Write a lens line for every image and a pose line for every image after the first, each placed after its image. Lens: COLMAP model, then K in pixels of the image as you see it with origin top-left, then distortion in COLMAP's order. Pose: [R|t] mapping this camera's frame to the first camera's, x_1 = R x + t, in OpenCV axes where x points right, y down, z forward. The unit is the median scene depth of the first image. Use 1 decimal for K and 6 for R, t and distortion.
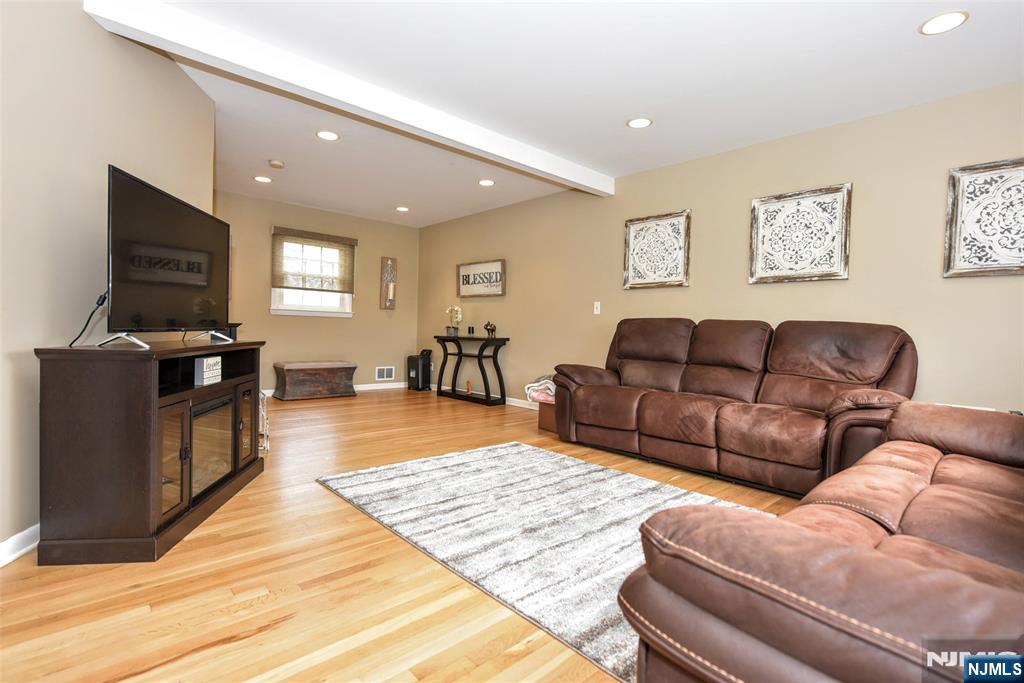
lens RADIAL K [[492.8, 0, 512.0], [0, 492.8, 341.5], [0, 0, 1]] dist [-0.003995, -0.000874]
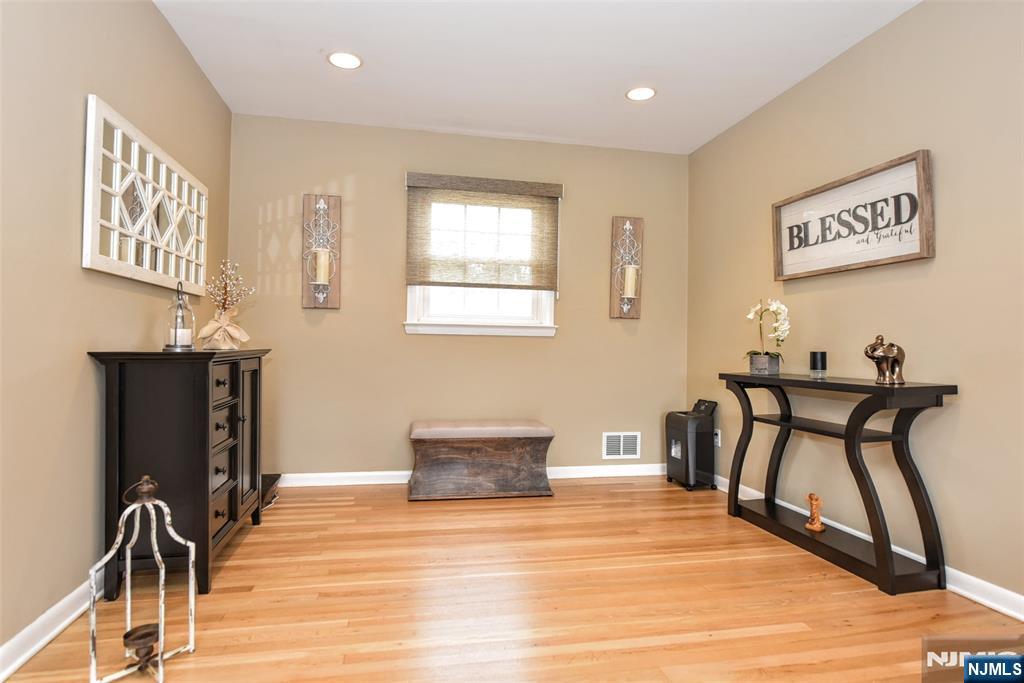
lens RADIAL K [[564.7, 0, 512.0], [0, 564.7, 341.5], [0, 0, 1]] dist [-0.006511, -0.001636]
pose [[0.857388, -0.021196, -0.514234, -0.065244], [-0.001461, 0.999047, -0.043615, -0.019460], [0.514668, 0.038147, 0.856540, 0.534617]]
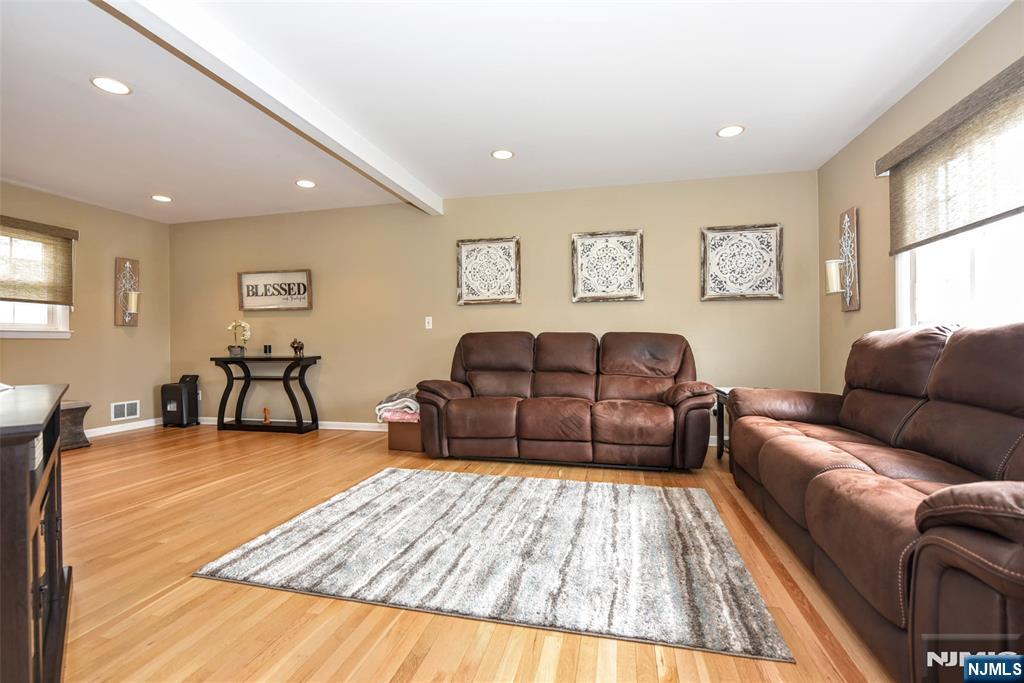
lens RADIAL K [[459.0, 0, 512.0], [0, 459.0, 341.5], [0, 0, 1]] dist [-0.007280, -0.000314]
pose [[0.826723, -0.034323, 0.561562, -0.188870], [0.044105, 0.999019, -0.003870, -0.015030], [-0.560878, 0.027967, 0.827426, 0.097284]]
